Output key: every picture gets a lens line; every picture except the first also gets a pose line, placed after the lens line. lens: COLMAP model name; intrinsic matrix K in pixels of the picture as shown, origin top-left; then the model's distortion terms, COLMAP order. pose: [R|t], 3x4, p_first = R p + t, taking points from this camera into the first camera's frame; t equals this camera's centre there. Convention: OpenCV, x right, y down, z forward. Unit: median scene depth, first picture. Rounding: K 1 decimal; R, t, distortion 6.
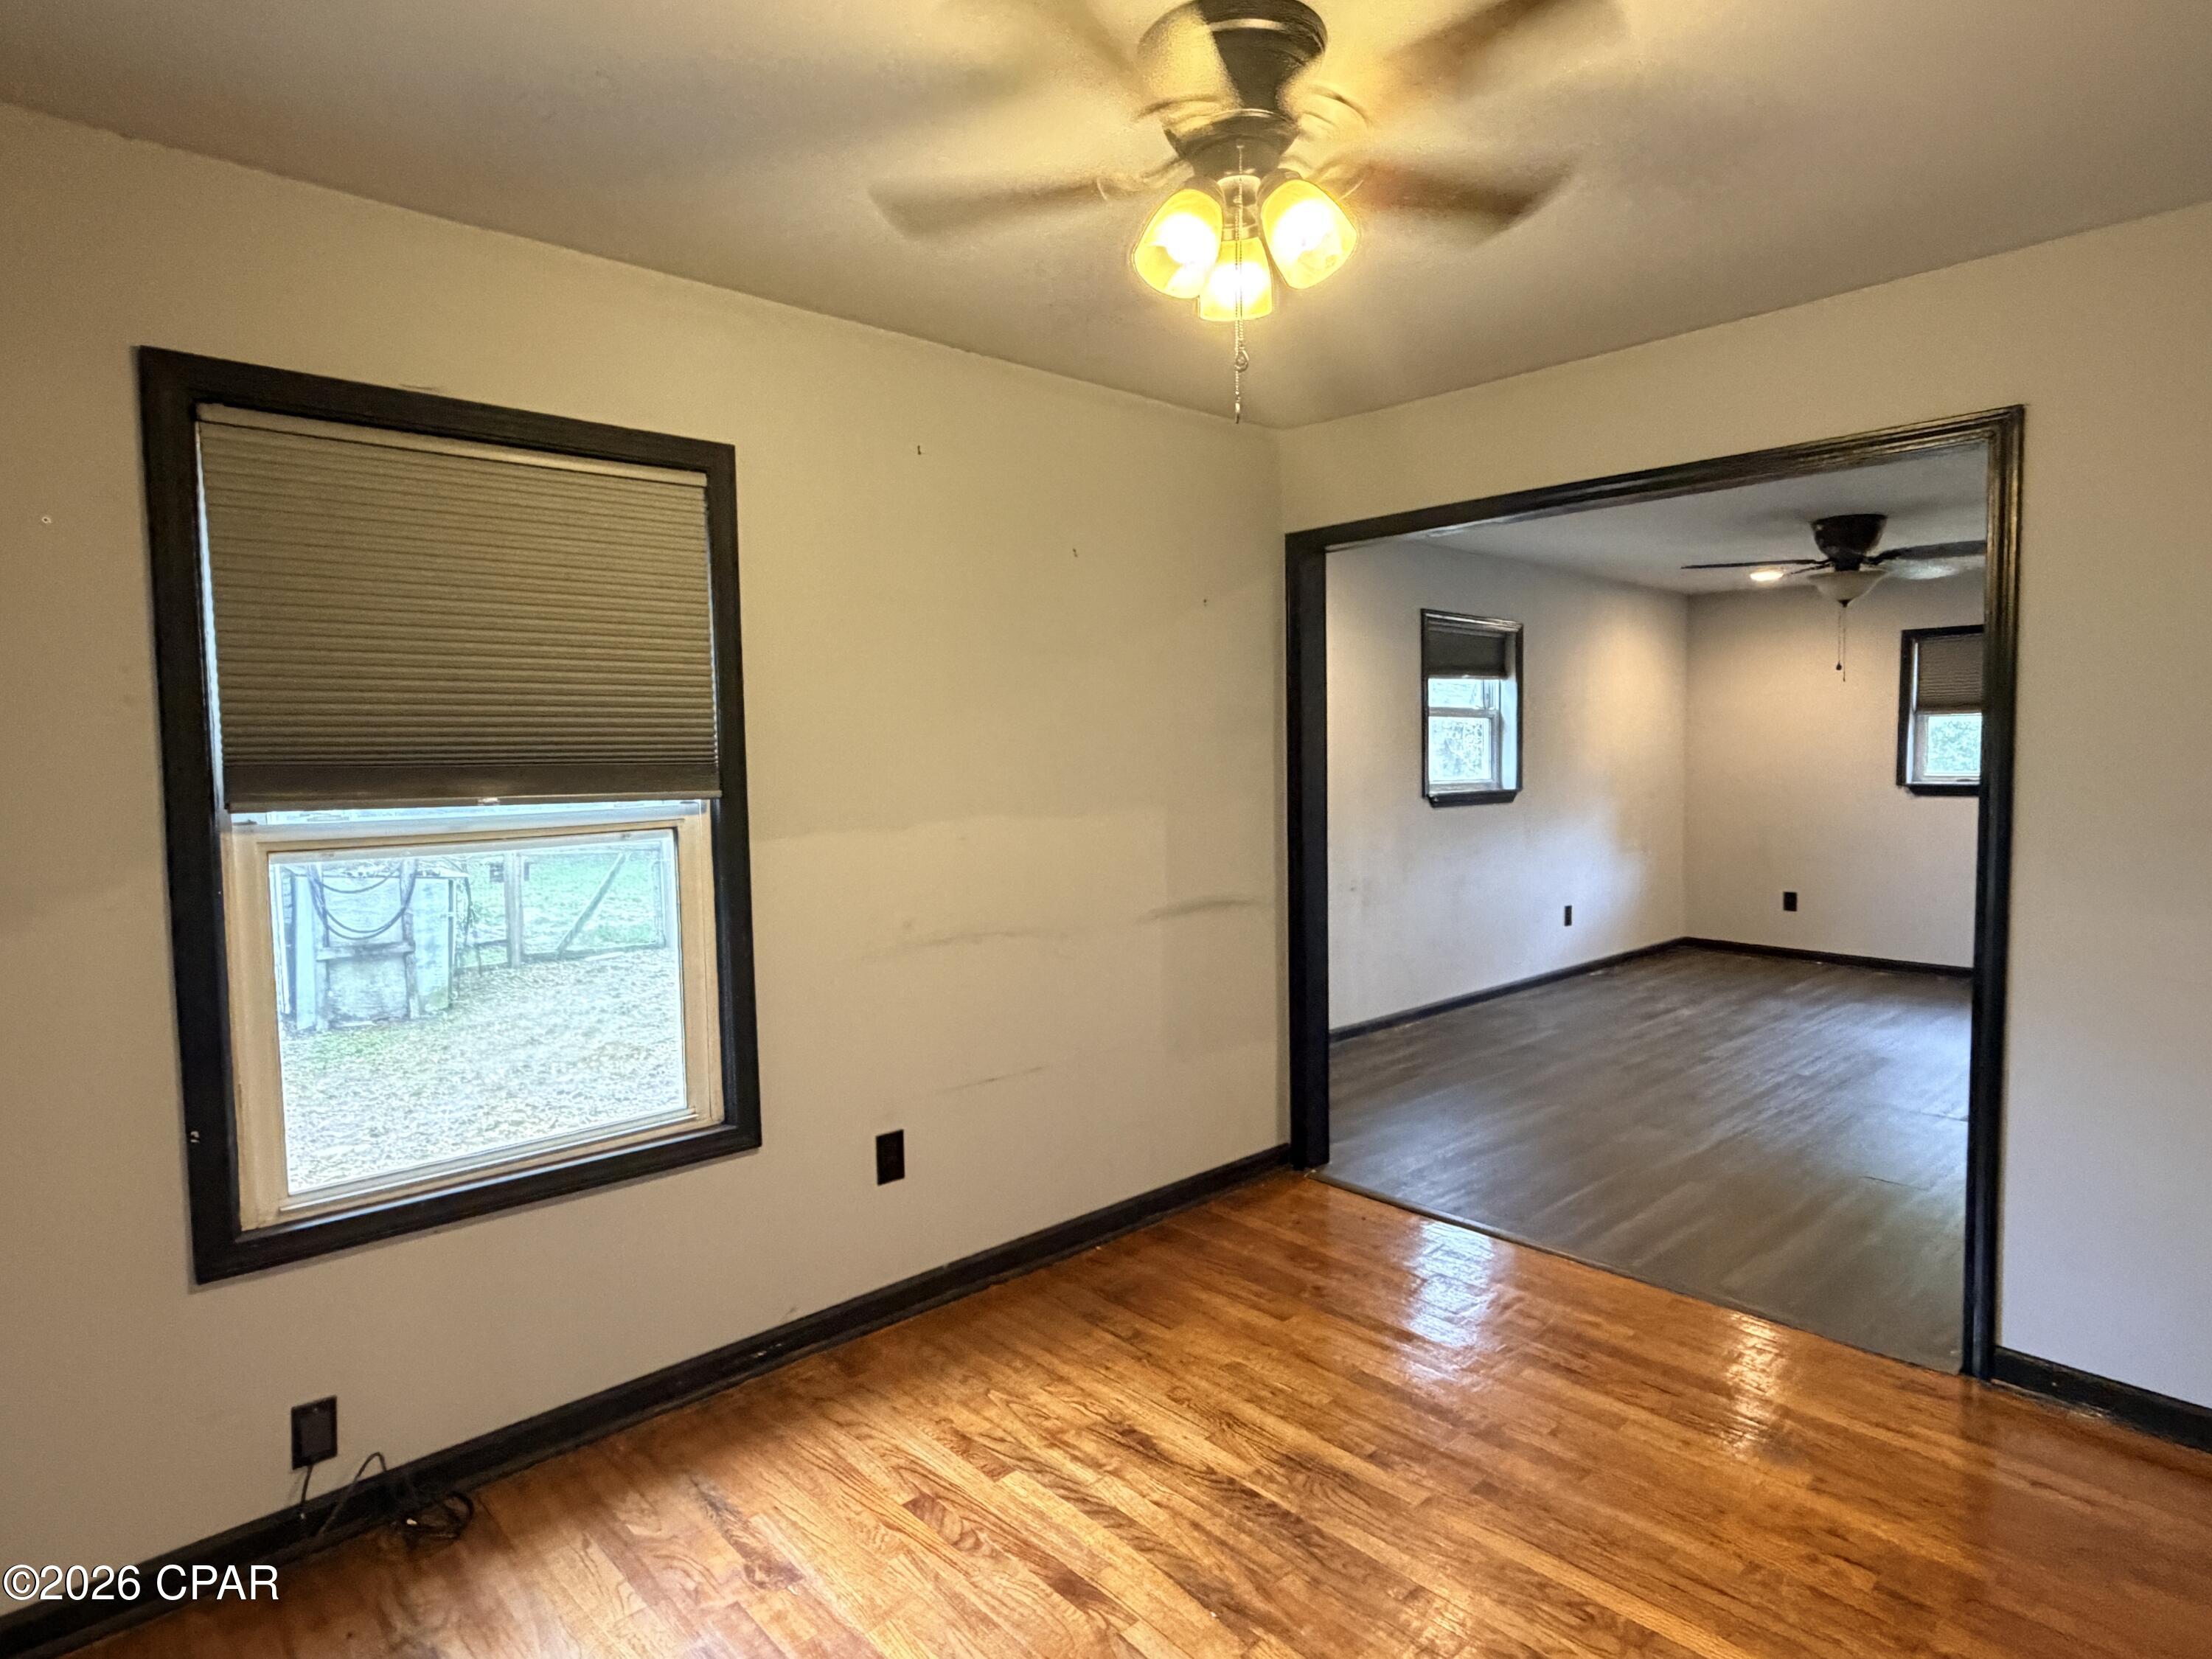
lens RADIAL K [[1240.5, 0, 1098.4], [0, 1240.5, 828.4], [0, 0, 1]] dist [0.003029, -0.000154]
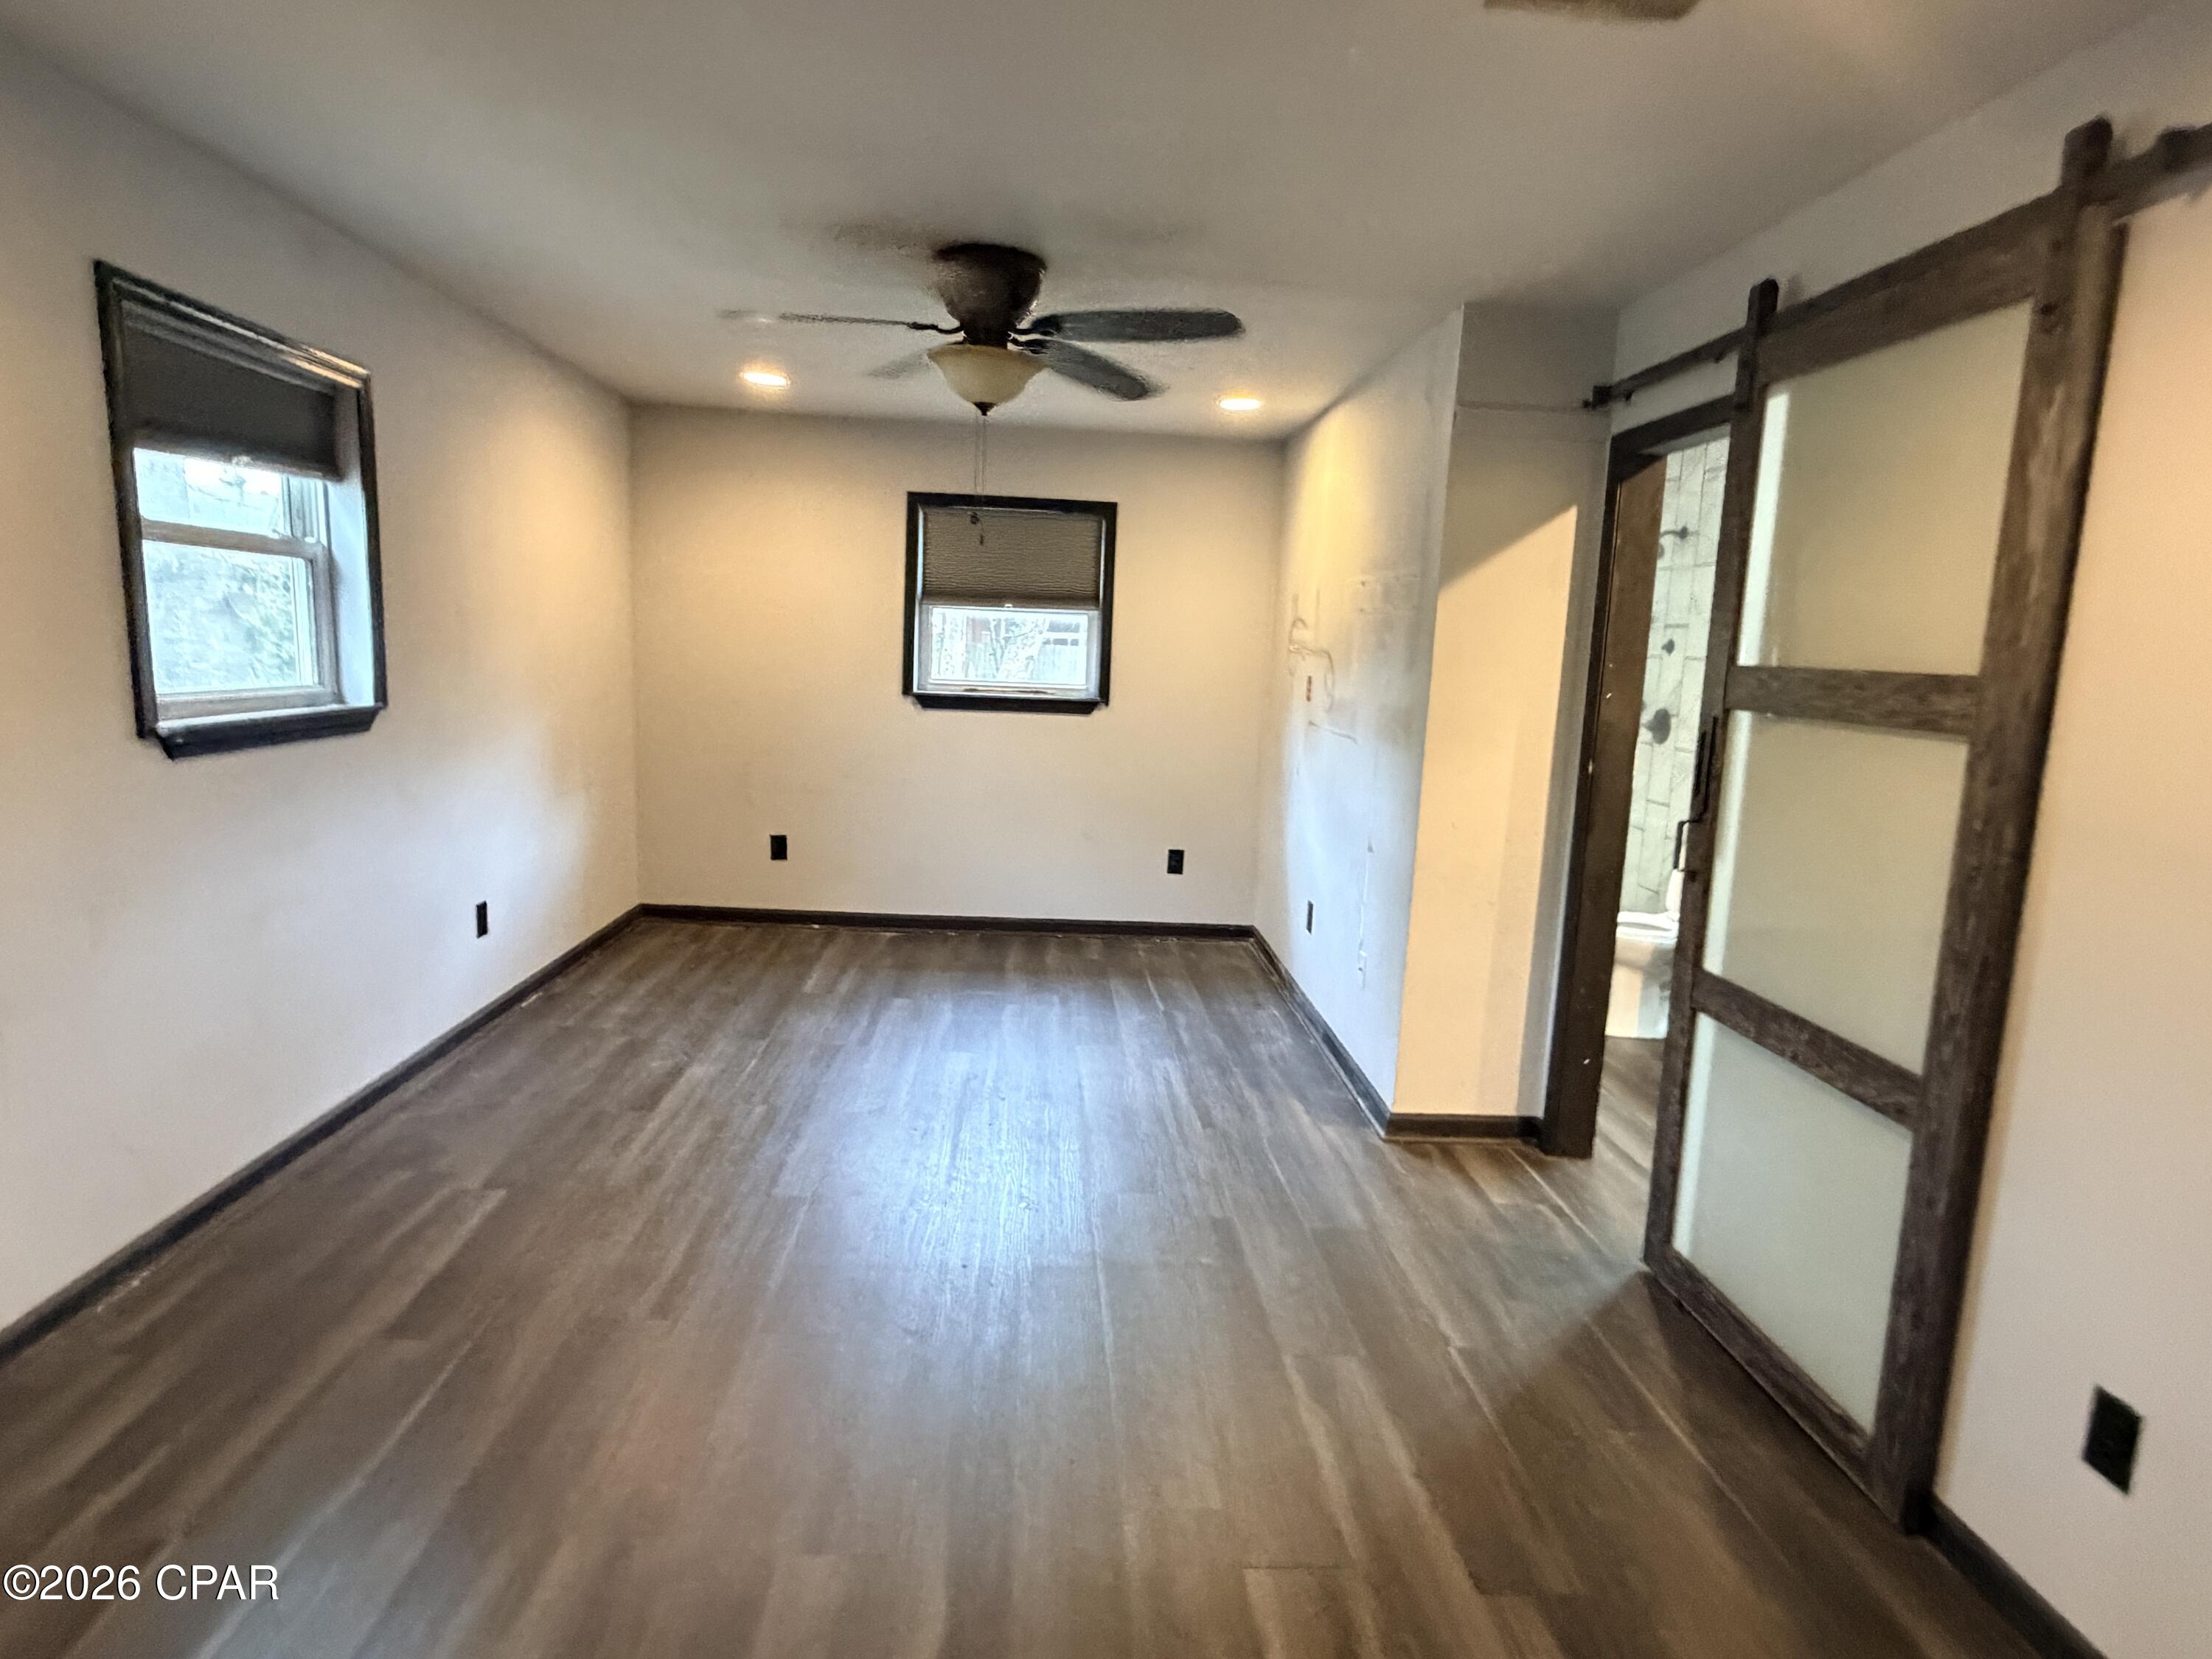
lens RADIAL K [[1240.5, 0, 1095.3], [0, 1240.5, 829.3], [0, 0, 1]] dist [0.003029, -0.000154]
pose [[0.646662, -0.076829, 0.758897, 0.135701], [-0.004415, 0.994521, 0.104445, -0.035309], [-0.762764, -0.070891, 0.642780, 0.439237]]
